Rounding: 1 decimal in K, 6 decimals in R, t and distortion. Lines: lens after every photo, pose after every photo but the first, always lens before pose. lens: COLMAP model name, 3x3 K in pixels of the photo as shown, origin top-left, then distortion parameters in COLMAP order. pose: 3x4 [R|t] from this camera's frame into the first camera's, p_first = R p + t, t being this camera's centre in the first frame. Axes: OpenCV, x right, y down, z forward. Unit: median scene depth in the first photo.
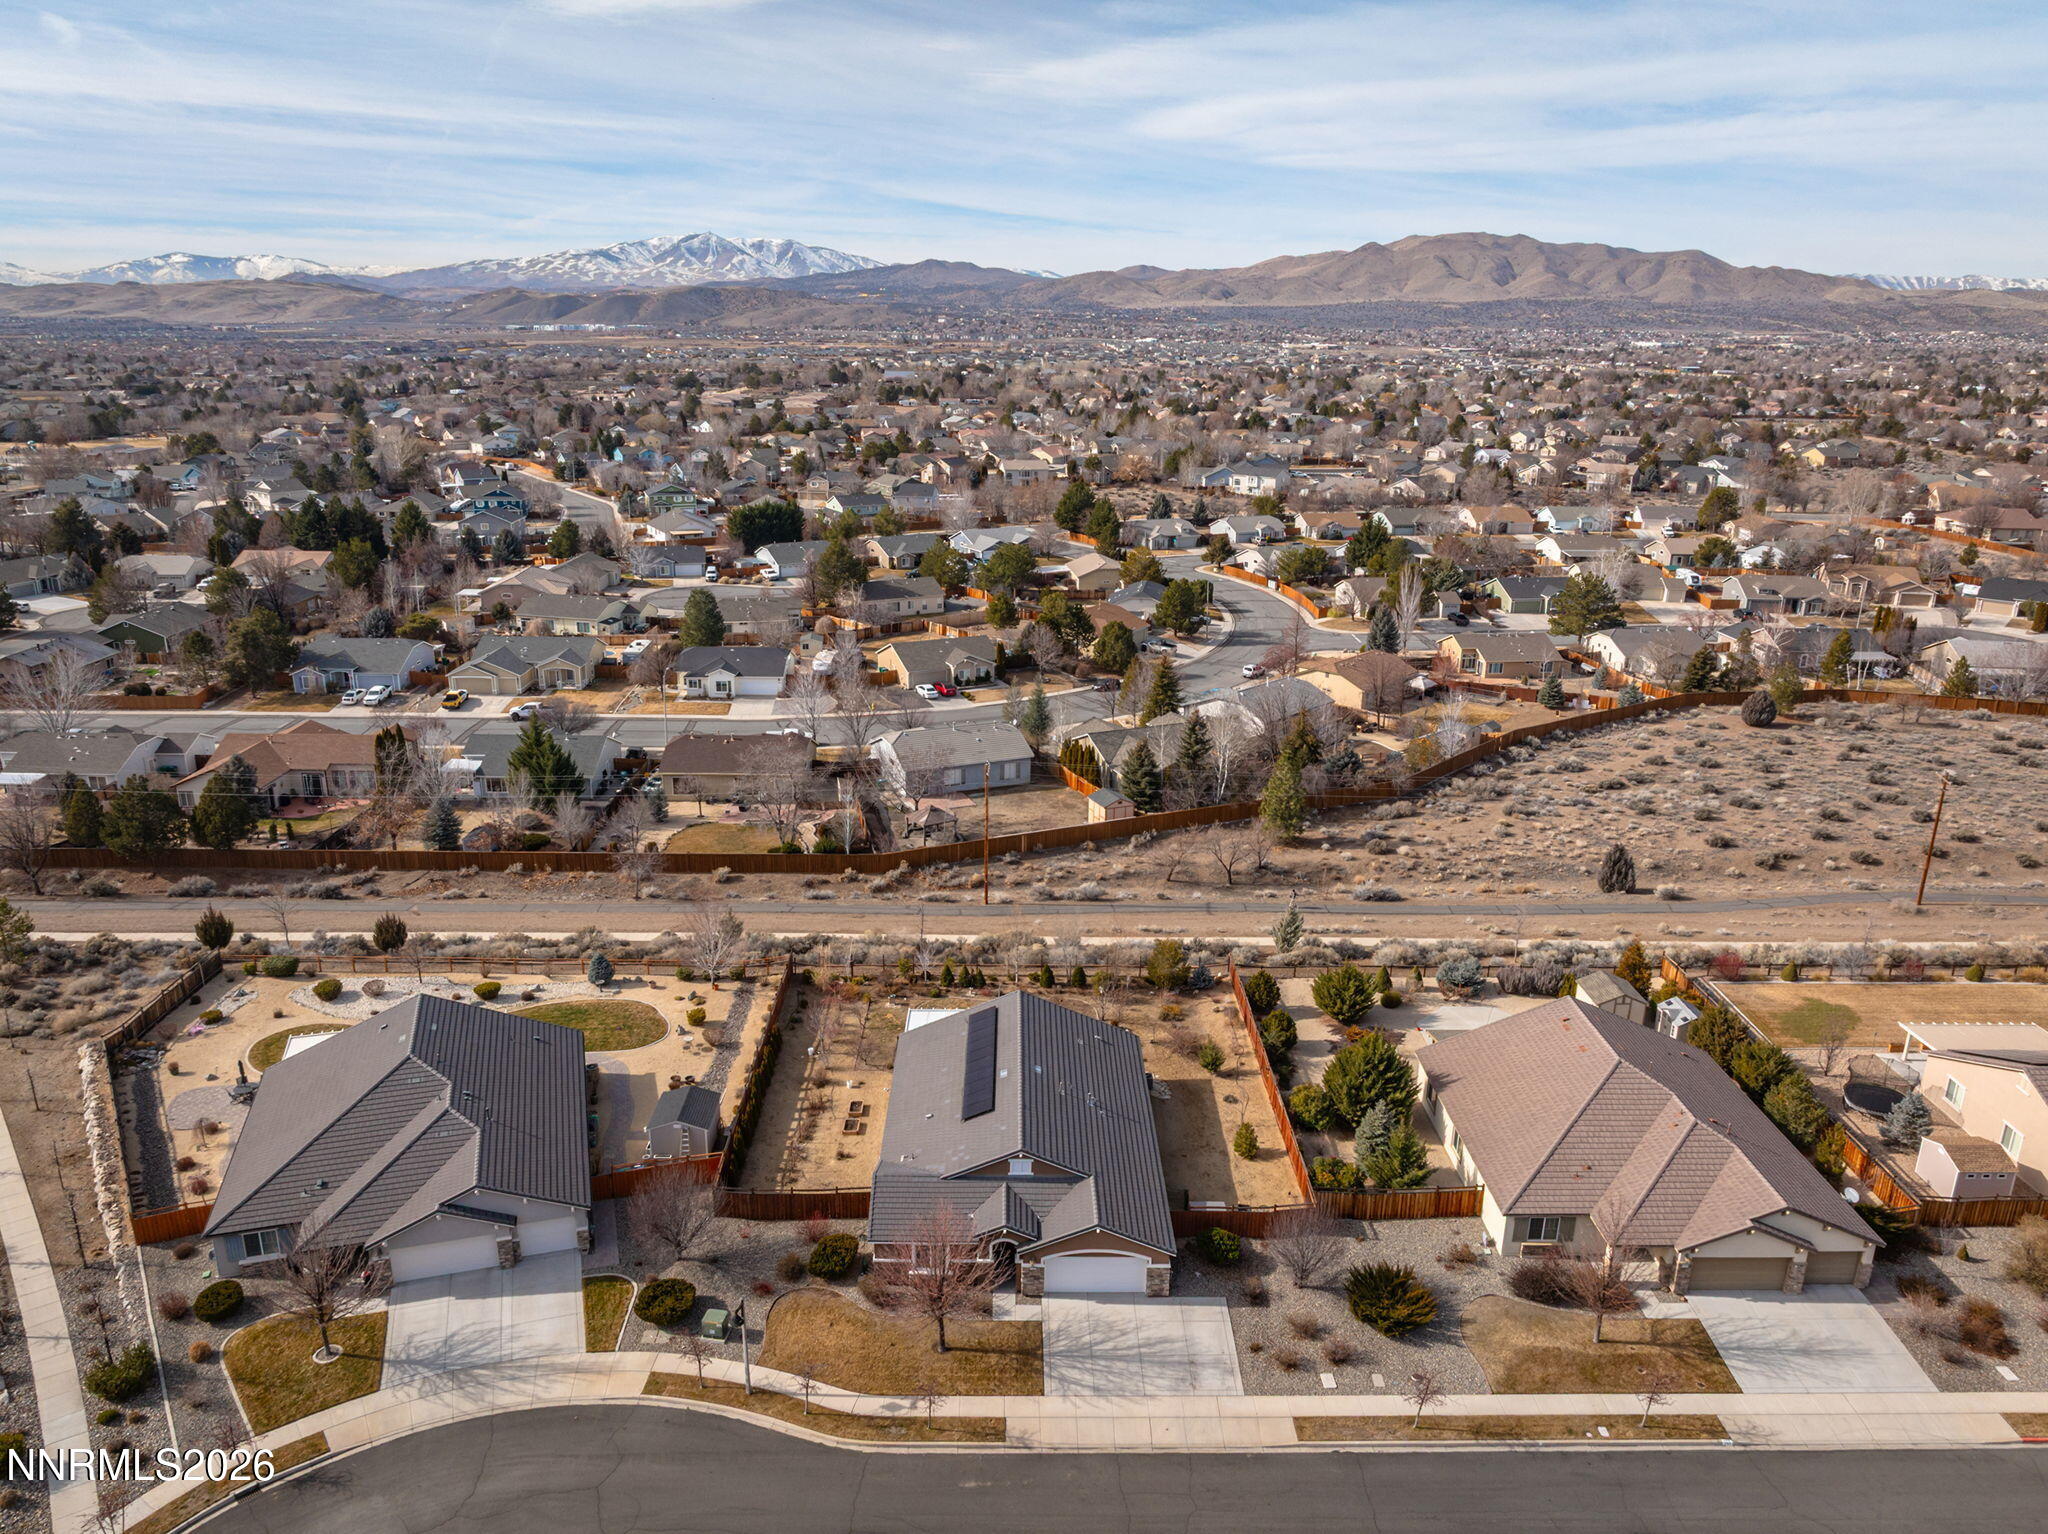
lens RADIAL K [[1454.7, 0, 1024.0], [0, 1454.7, 767.0], [0, 0, 1]] dist [-0.024357, 0.006591]
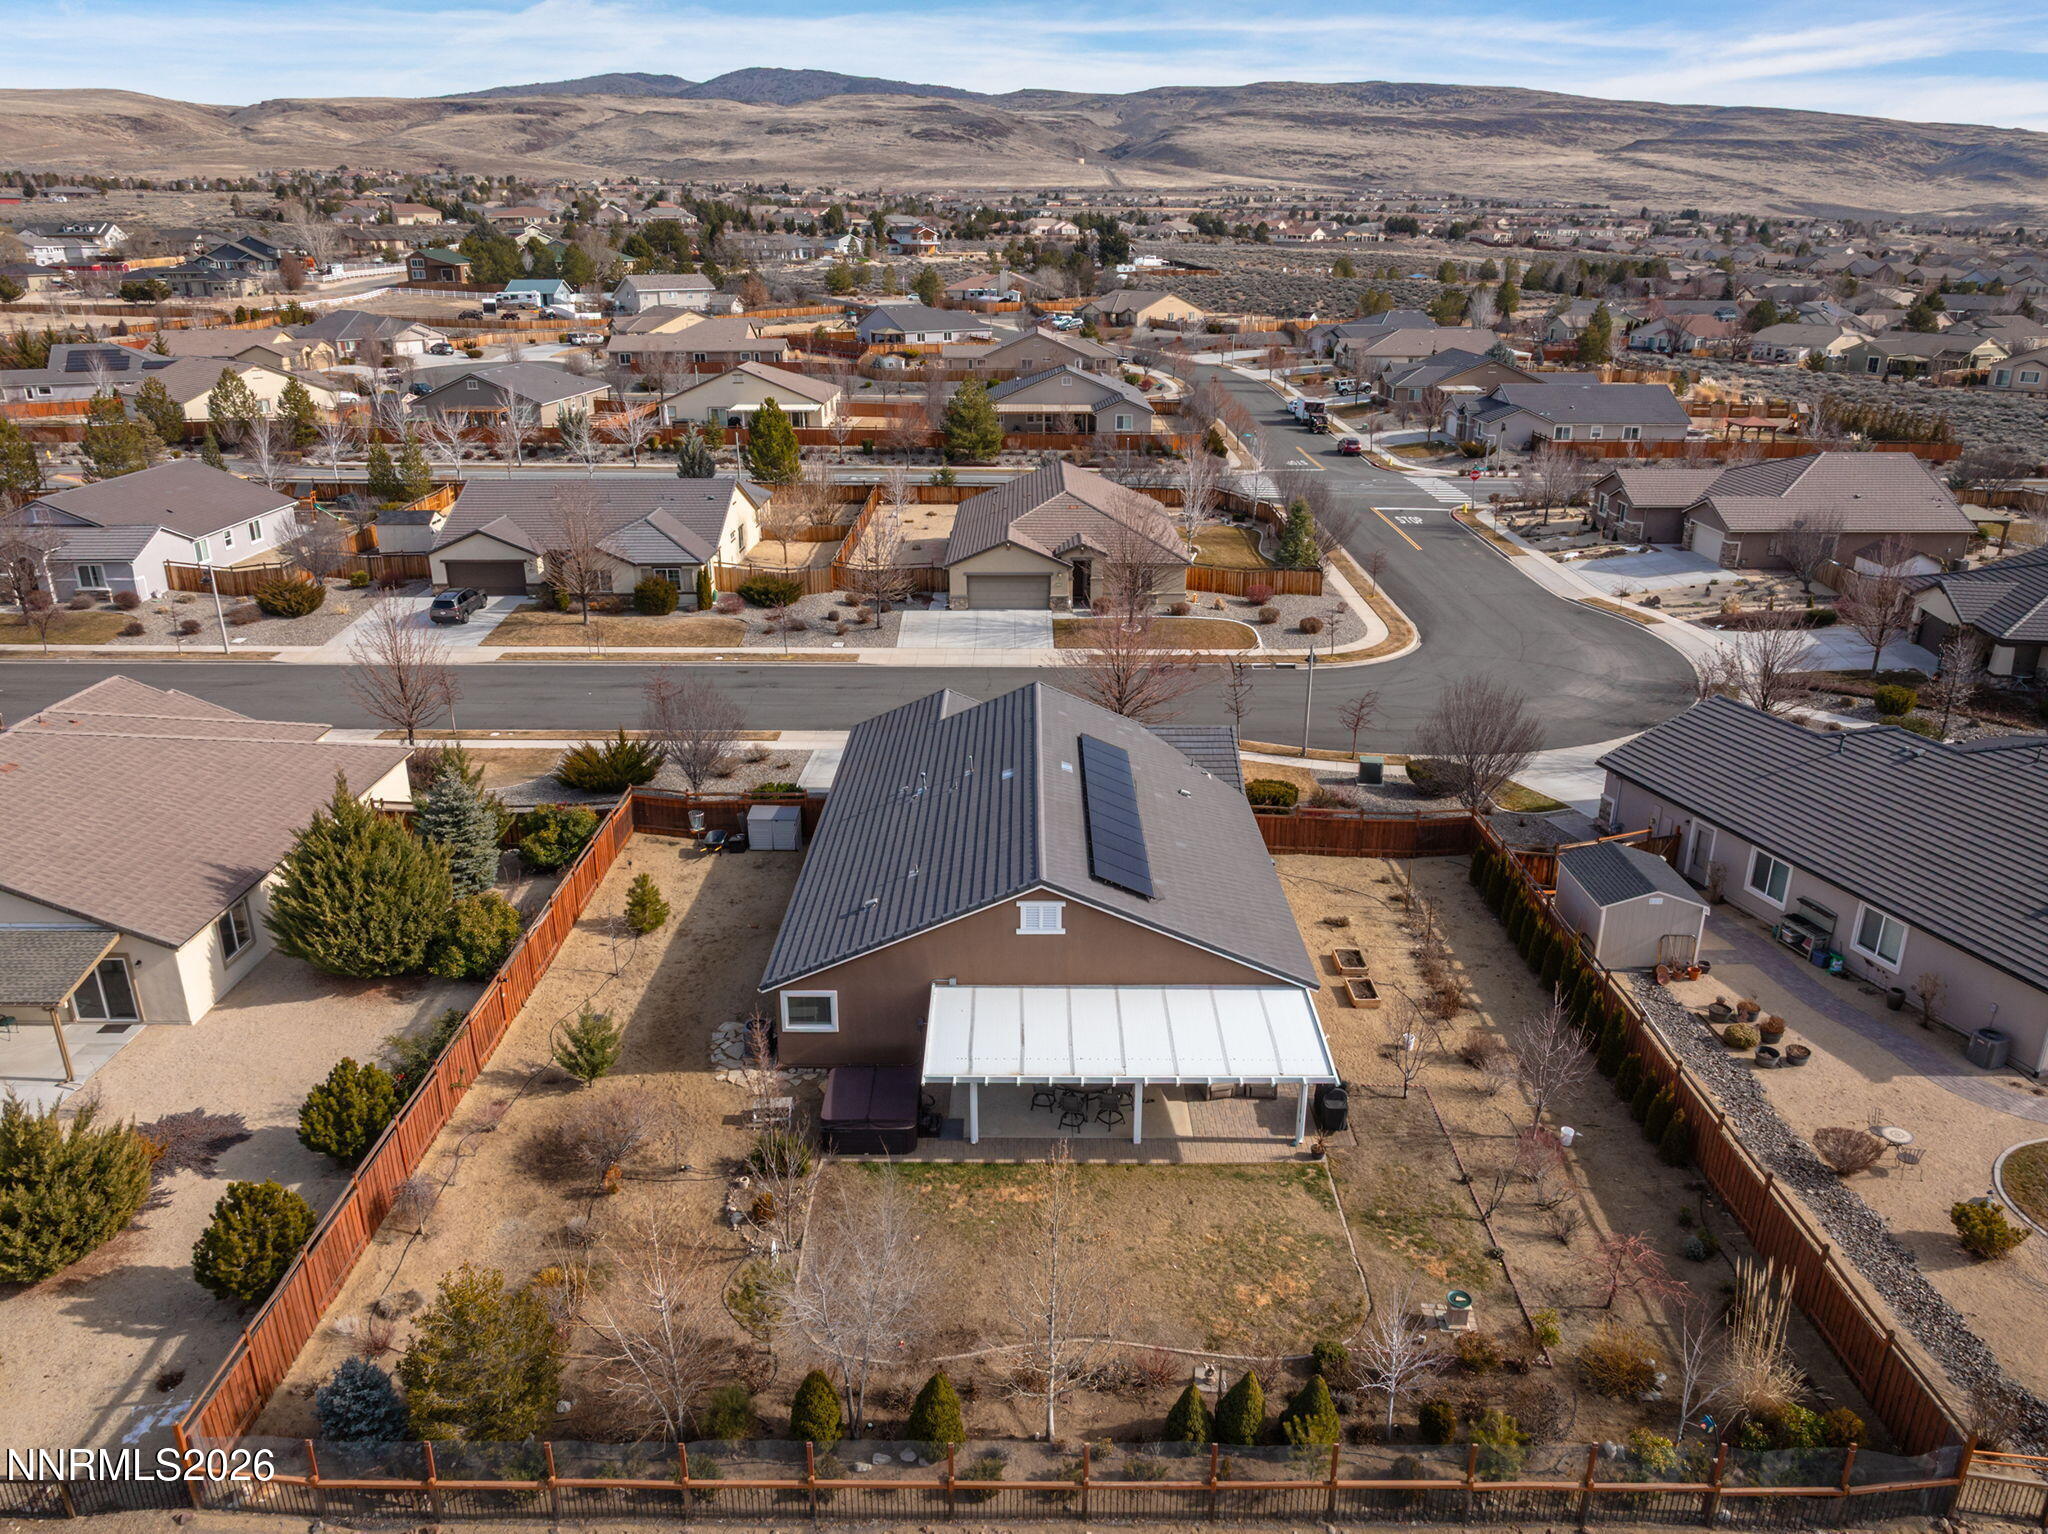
lens RADIAL K [[1454.7, 0, 1024.0], [0, 1454.7, 767.0], [0, 0, 1]] dist [-0.024357, 0.006591]
pose [[-0.999873, -0.015097, 0.005042, 0.000268], [-0.008909, 0.793312, 0.608750, -0.127156], [-0.013190, 0.608628, -0.793346, 1.305548]]
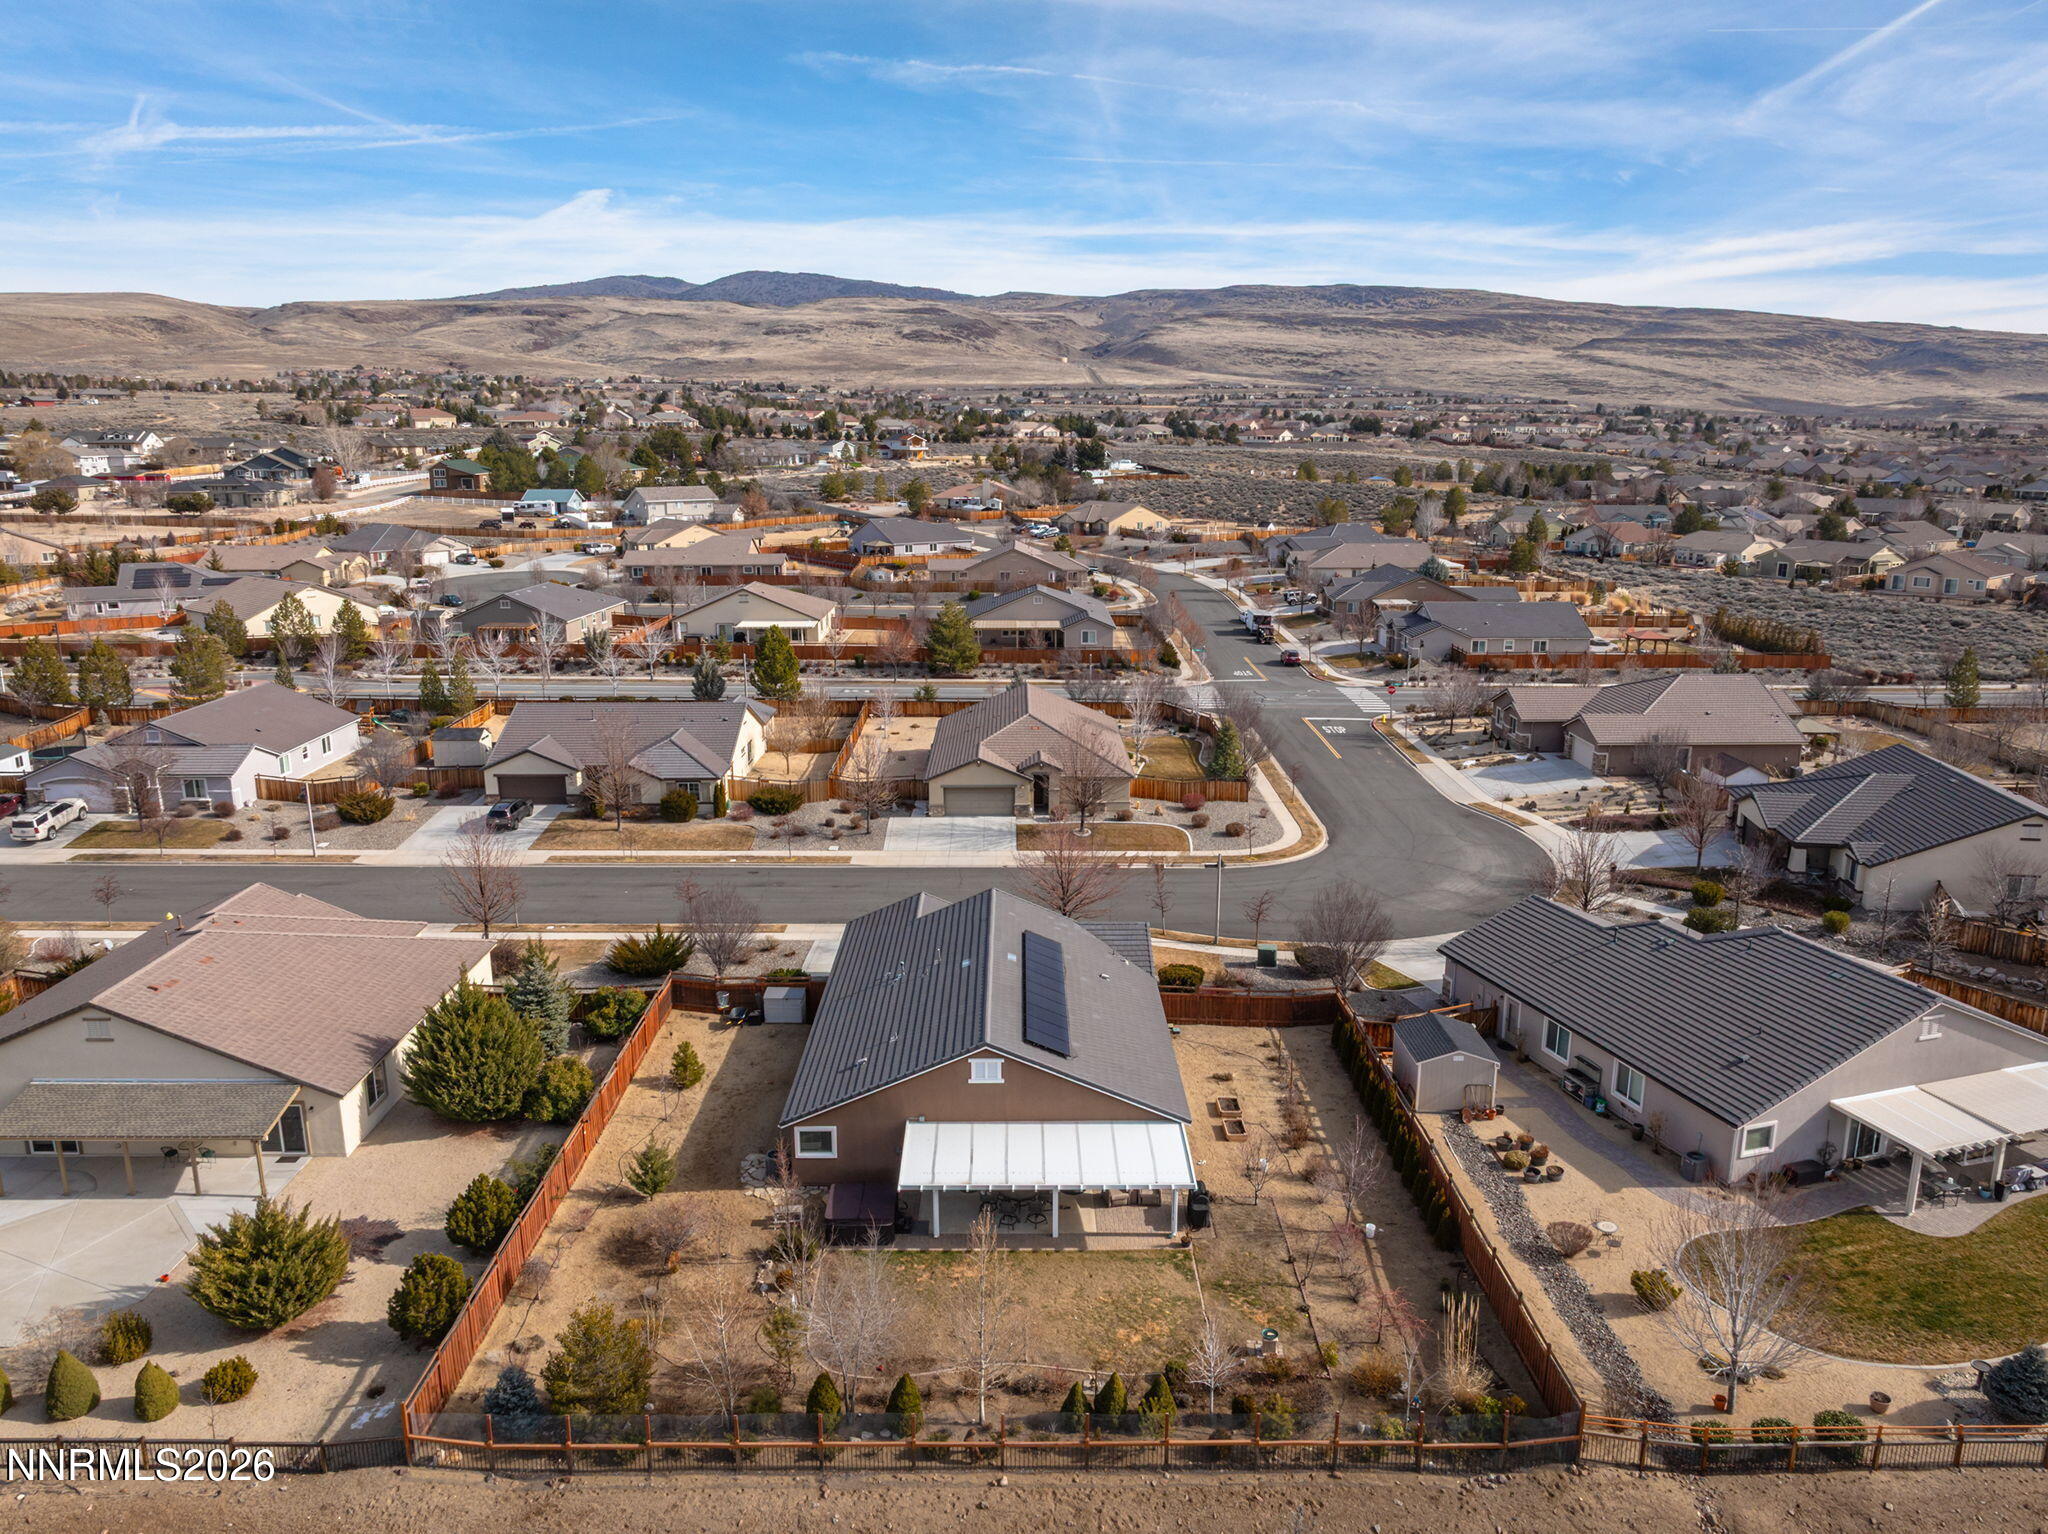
lens RADIAL K [[1454.7, 0, 1024.0], [0, 1454.7, 767.0], [0, 0, 1]] dist [-0.024357, 0.006591]
pose [[-0.999932, -0.011579, -0.001647, -0.015968], [-0.010802, 0.860412, 0.509484, -0.234768], [-0.004482, 0.509467, -0.860479, 1.433764]]
